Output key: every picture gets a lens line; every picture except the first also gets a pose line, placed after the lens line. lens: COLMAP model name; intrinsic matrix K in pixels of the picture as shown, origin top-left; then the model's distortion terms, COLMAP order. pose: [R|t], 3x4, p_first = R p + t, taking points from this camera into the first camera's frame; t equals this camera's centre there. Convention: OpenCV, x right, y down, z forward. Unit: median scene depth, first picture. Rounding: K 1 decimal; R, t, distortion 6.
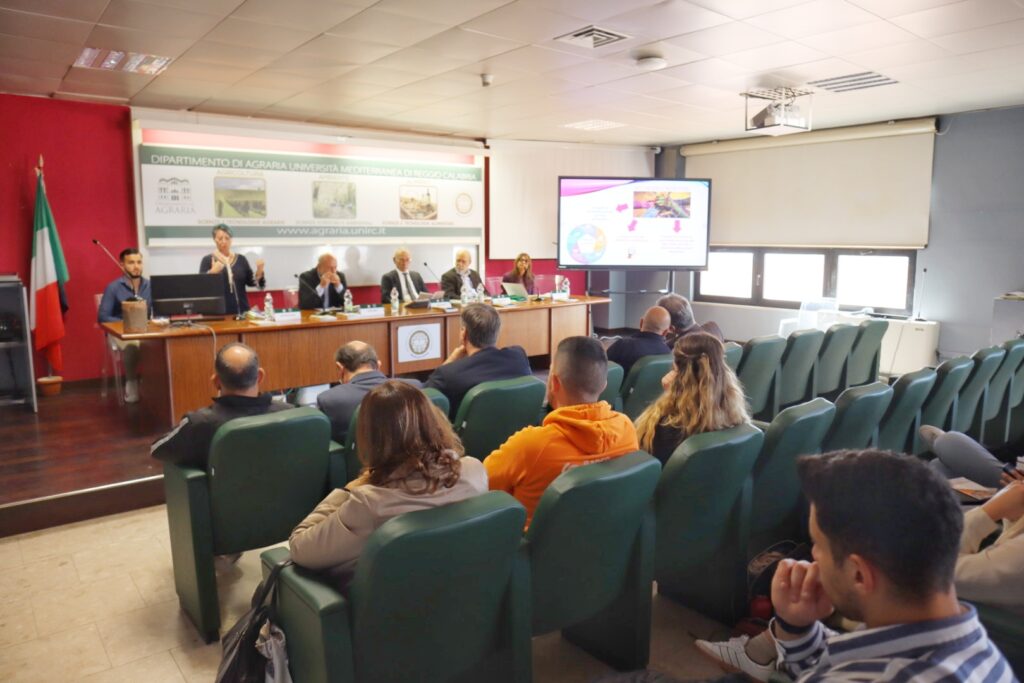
lens RADIAL K [[701.8, 0, 491.4], [0, 701.8, 337.2], [0, 0, 1]] dist [-0.103853, 0.063434]
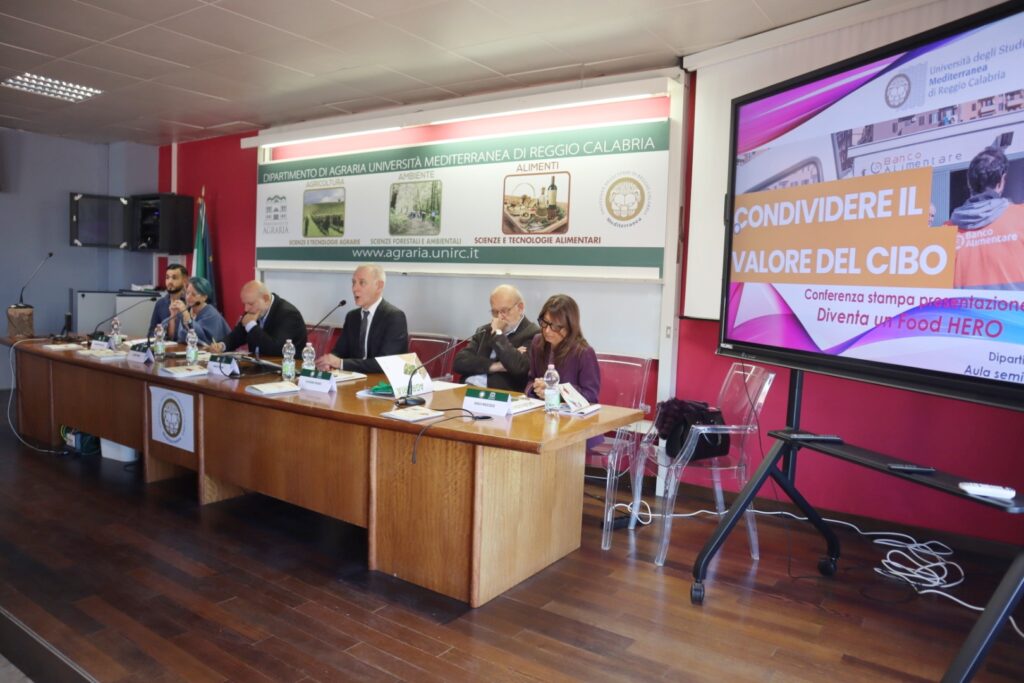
lens RADIAL K [[701.8, 0, 517.9], [0, 701.8, 341.6], [0, 0, 1]] dist [-0.103853, 0.063434]
pose [[0.312318, 0.093553, -0.945360, 0.508379], [-0.167210, 0.985016, 0.042237, -0.123449], [0.935146, 0.144882, 0.323282, 0.967194]]
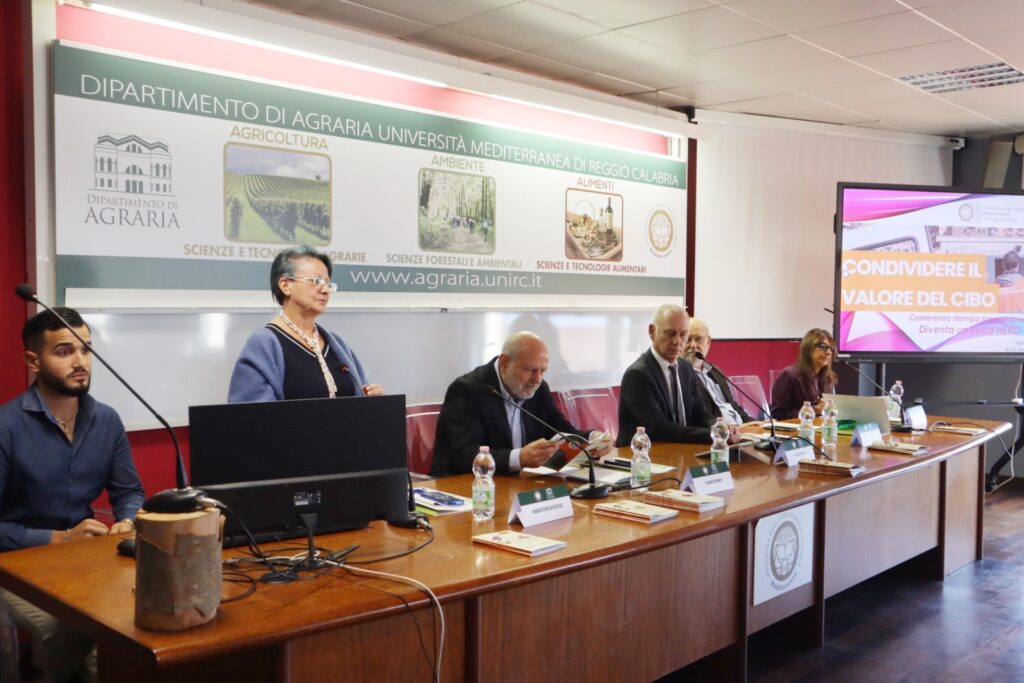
lens RADIAL K [[976.2, 0, 514.2], [0, 976.2, 338.6], [0, 0, 1]] dist [-0.020517, 0.000000]
pose [[0.989177, 0.006148, 0.146597, -0.306531], [0.007943, 0.995413, -0.095340, -0.056849], [-0.146510, 0.095472, 0.984591, 0.399169]]
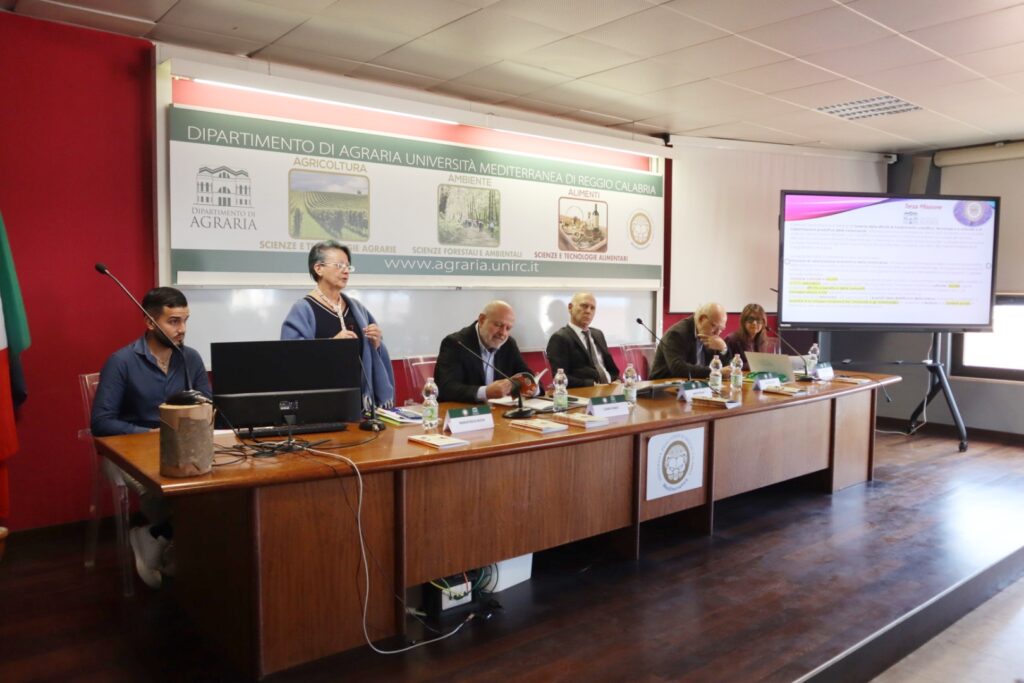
lens RADIAL K [[781.3, 0, 512.6], [0, 781.3, 335.8], [0, 0, 1]] dist [-0.089934, 0.048888]
pose [[0.999580, 0.007412, 0.028033, -0.223139], [-0.005255, 0.997075, -0.076252, -0.040536], [-0.028516, 0.076073, 0.996694, 0.338267]]
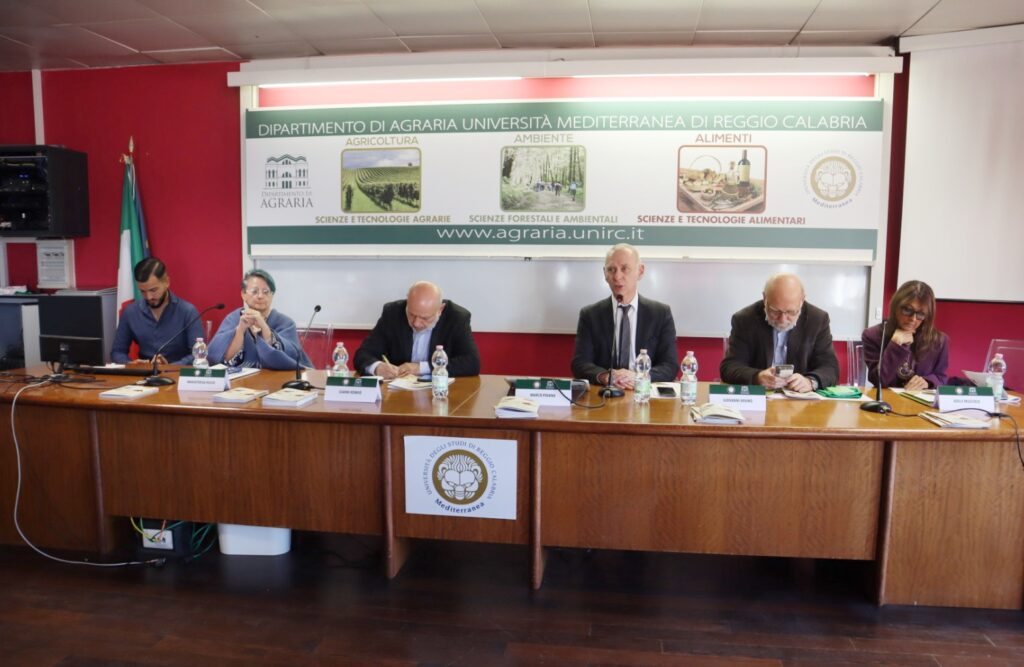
lens RADIAL K [[740.9, 0, 519.7], [0, 740.9, 358.4], [0, 0, 1]] dist [-0.114342, 0.059873]
pose [[0.702053, 0.096262, -0.705589, 0.210590], [-0.109478, 0.993632, 0.026629, -0.072444], [0.703659, 0.058552, 0.708121, 0.623910]]
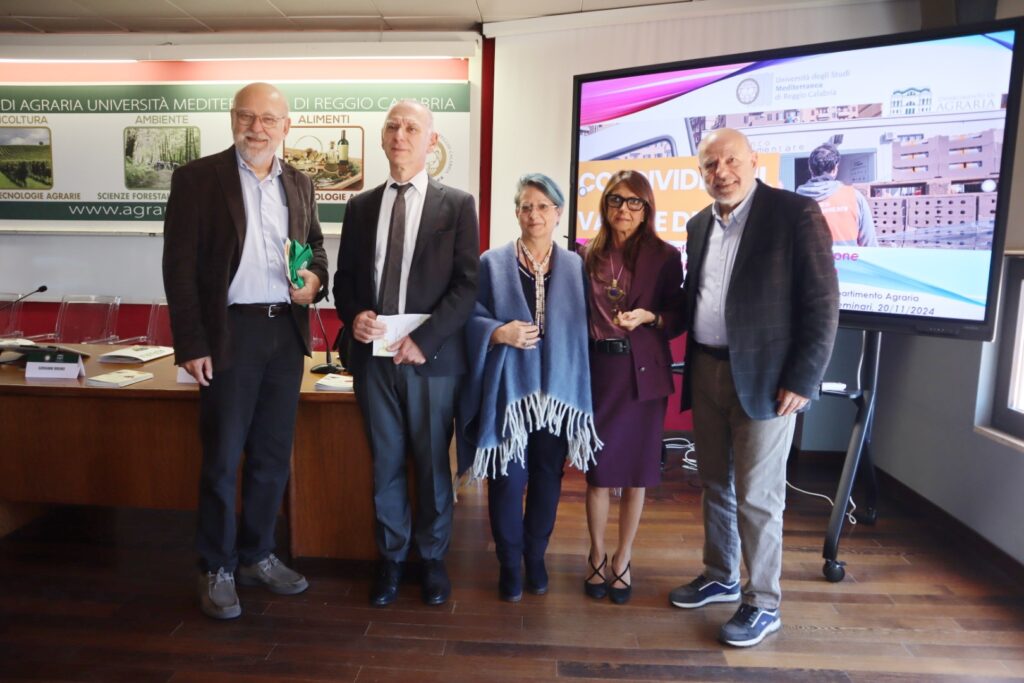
lens RADIAL K [[722.3, 0, 505.9], [0, 722.3, 338.5], [0, 0, 1]] dist [-0.109341, 0.079254]
pose [[0.756800, 0.103492, -0.645401, 0.432372], [-0.110733, 0.993414, 0.029452, -0.102487], [0.644199, 0.049178, 0.763276, 0.801189]]
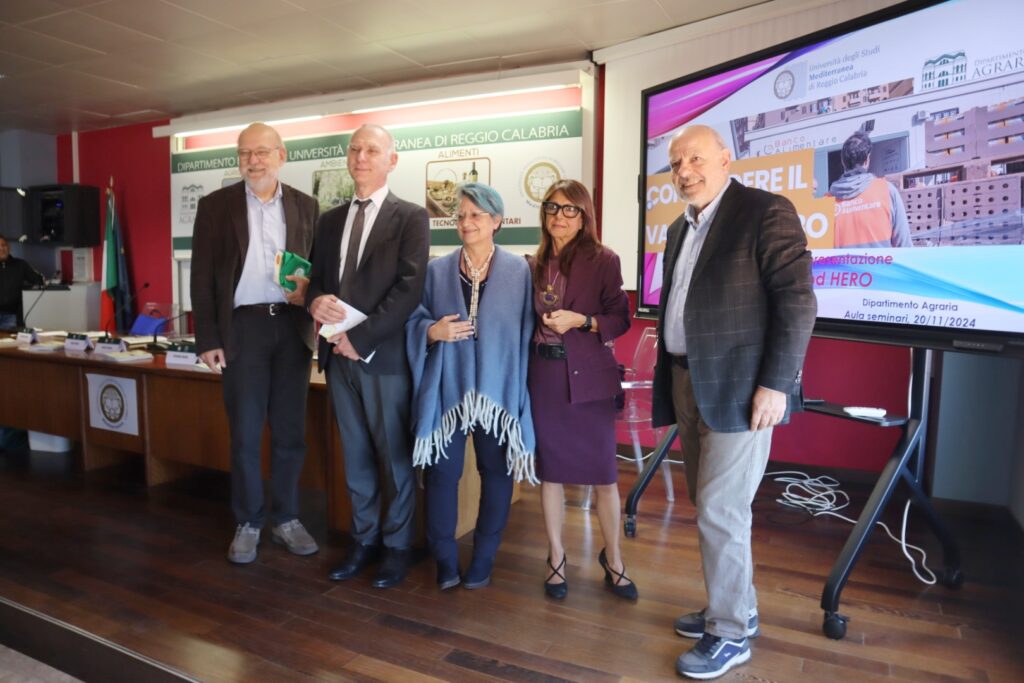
lens RADIAL K [[701.8, 0, 512.1], [0, 701.8, 338.9], [0, 0, 1]] dist [-0.103853, 0.063434]
pose [[0.439947, 0.088717, -0.893631, 0.539498], [-0.135402, 0.990285, 0.031652, -0.106607], [0.887757, 0.107075, 0.447685, 0.928807]]
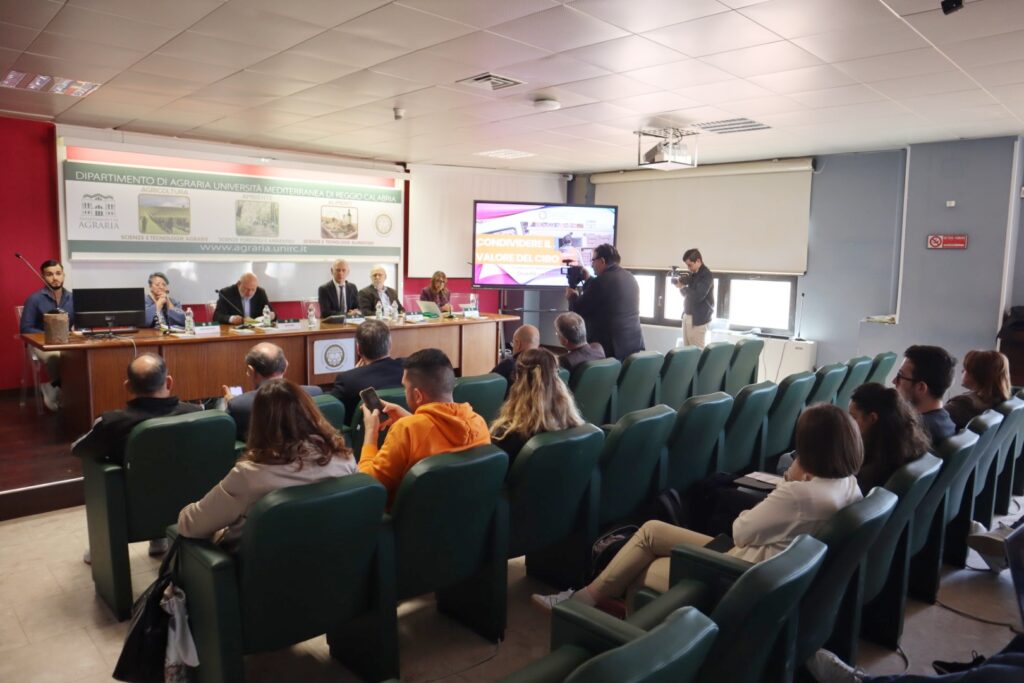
lens RADIAL K [[701.8, 0, 492.2], [0, 701.8, 339.1], [0, 0, 1]] dist [-0.103853, 0.063434]
pose [[0.995480, 0.010995, 0.094329, 0.031316], [-0.009084, 0.999745, -0.020667, 0.001613], [-0.094532, 0.019717, 0.995327, -0.067559]]
